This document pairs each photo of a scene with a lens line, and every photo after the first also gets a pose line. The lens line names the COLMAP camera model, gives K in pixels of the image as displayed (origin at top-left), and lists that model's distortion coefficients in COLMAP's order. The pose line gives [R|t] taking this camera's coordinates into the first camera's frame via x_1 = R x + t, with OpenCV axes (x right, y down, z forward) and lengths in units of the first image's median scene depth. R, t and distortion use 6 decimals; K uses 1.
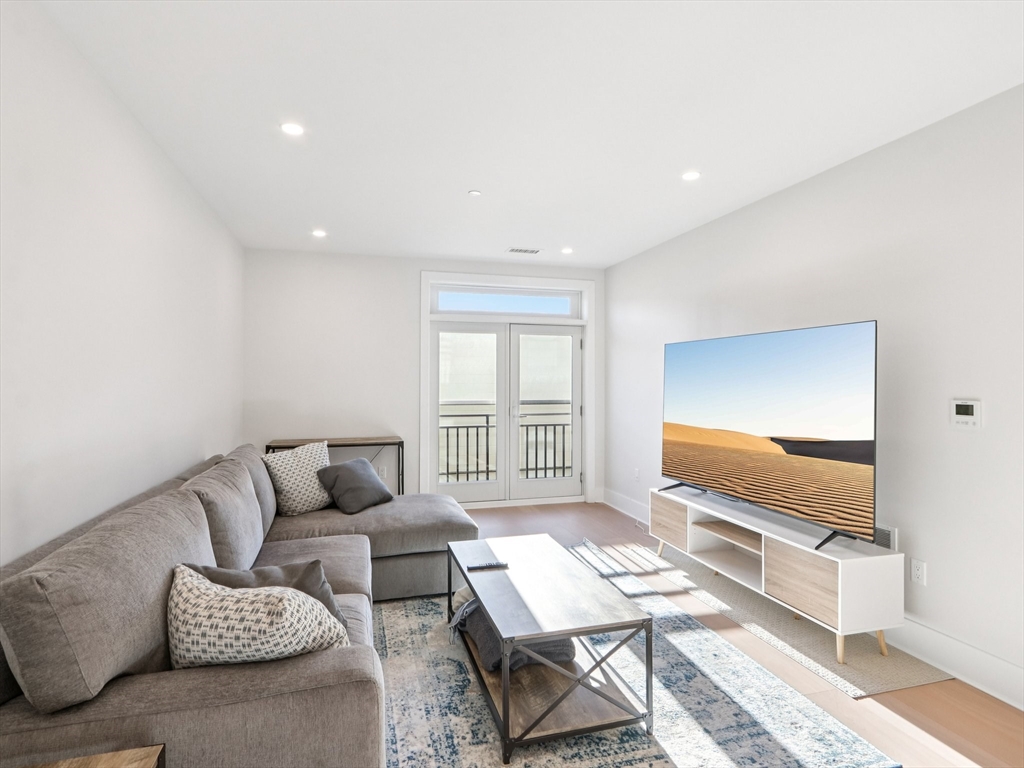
lens RADIAL K [[539.0, 0, 500.0], [0, 539.0, 369.4], [0, 0, 1]] dist [-0.005822, 0.001377]
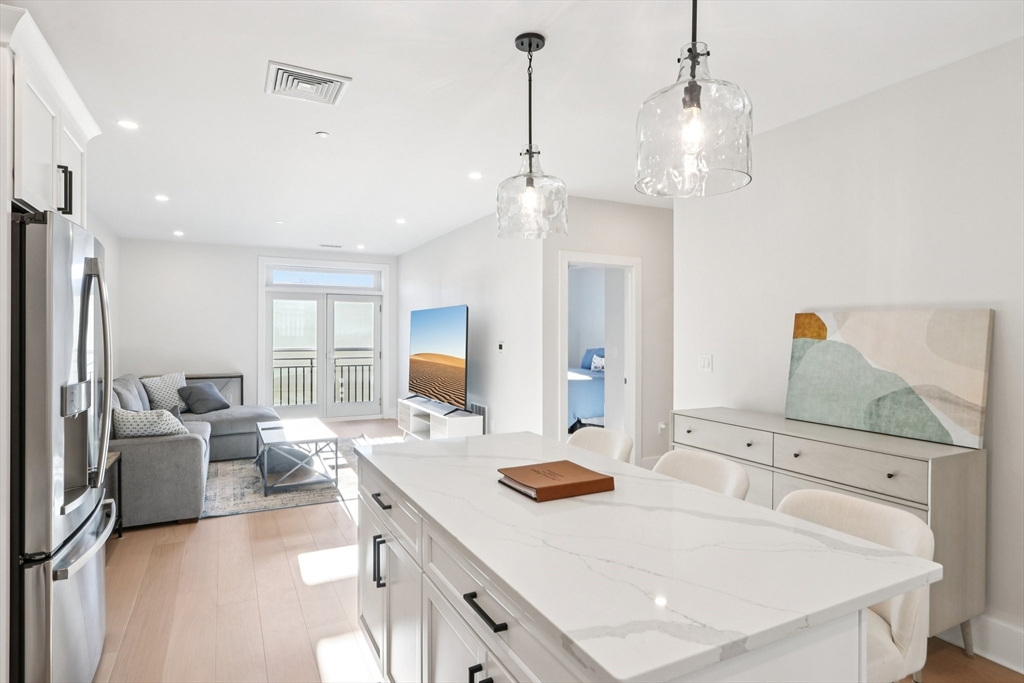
lens RADIAL K [[549.4, 0, 496.2], [0, 549.4, 334.5], [0, 0, 1]] dist [0.000657, -0.000225]
pose [[0.981066, 0.001770, 0.193666, 0.236735], [-0.005526, 0.999807, 0.018857, -0.009885], [-0.193595, -0.019571, 0.980886, -0.679124]]
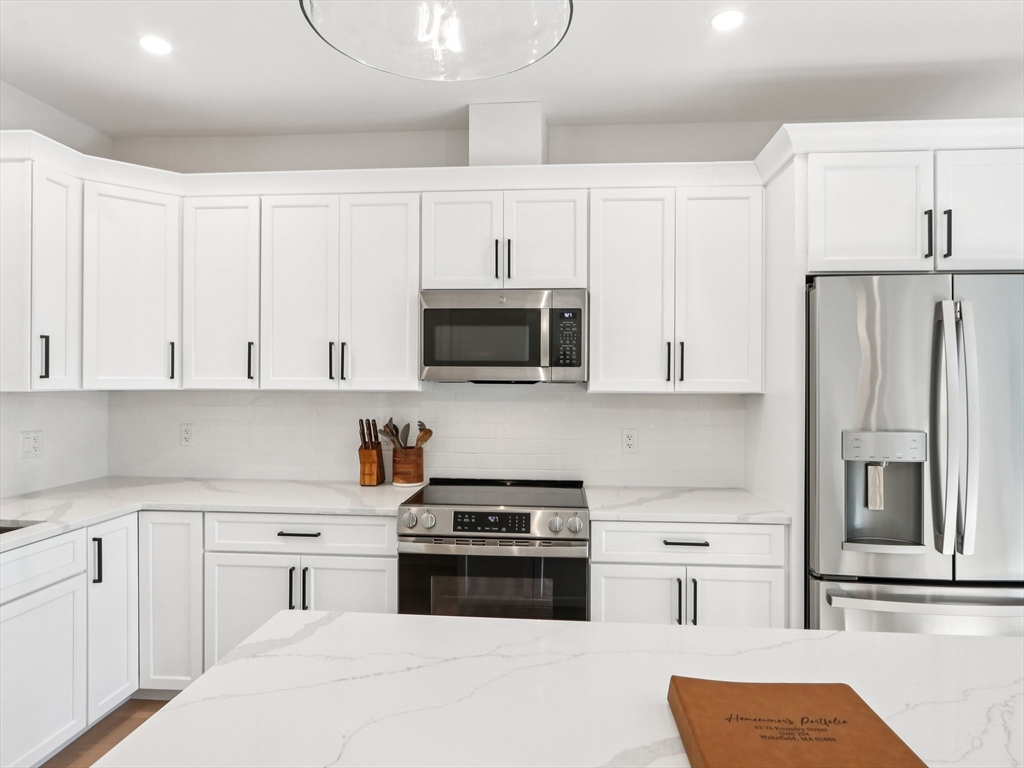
lens RADIAL K [[630.6, 0, 508.0], [0, 630.6, 376.7], [0, 0, 1]] dist [-0.009158, 0.000766]
pose [[-0.348042, -0.007219, -0.937451, 0.579955], [0.010752, 0.999874, -0.011691, -0.002230], [0.937417, -0.014149, -0.347920, -0.279472]]
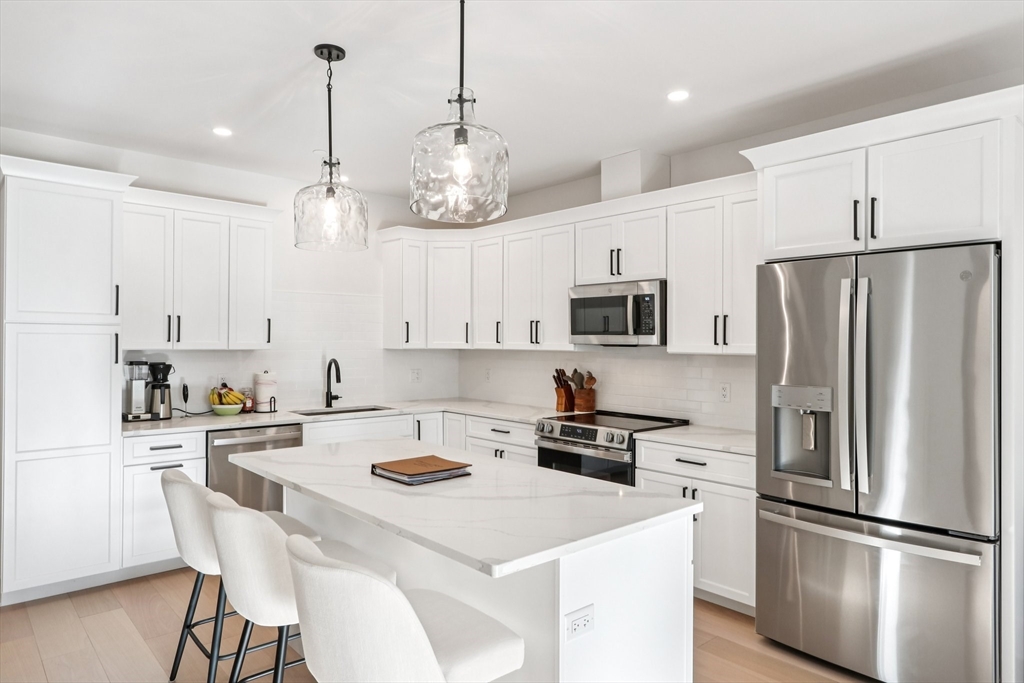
lens RADIAL K [[641.4, 0, 509.5], [0, 641.4, 338.7], [0, 0, 1]] dist [0.007606, 0.001647]
pose [[-0.897609, -0.009199, -0.440696, 0.549475], [-0.000182, 0.999790, -0.020500, 0.005577], [0.440792, -0.018321, -0.897423, 0.295552]]
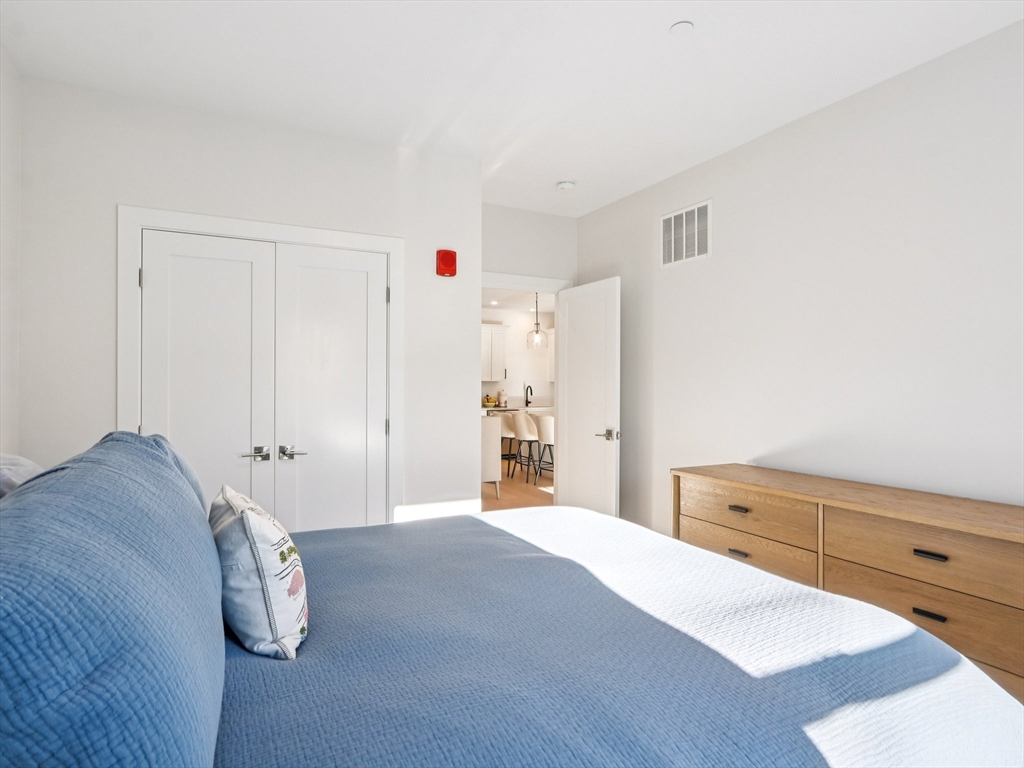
lens RADIAL K [[569.0, 0, 506.4], [0, 569.0, 382.8], [0, 0, 1]] dist [-0.001280, 0.000341]
pose [[-0.979422, -0.004223, -0.201777, 0.901753], [-0.001287, 0.999891, -0.014680, 0.042374], [0.201817, -0.014119, -0.979321, 1.449472]]
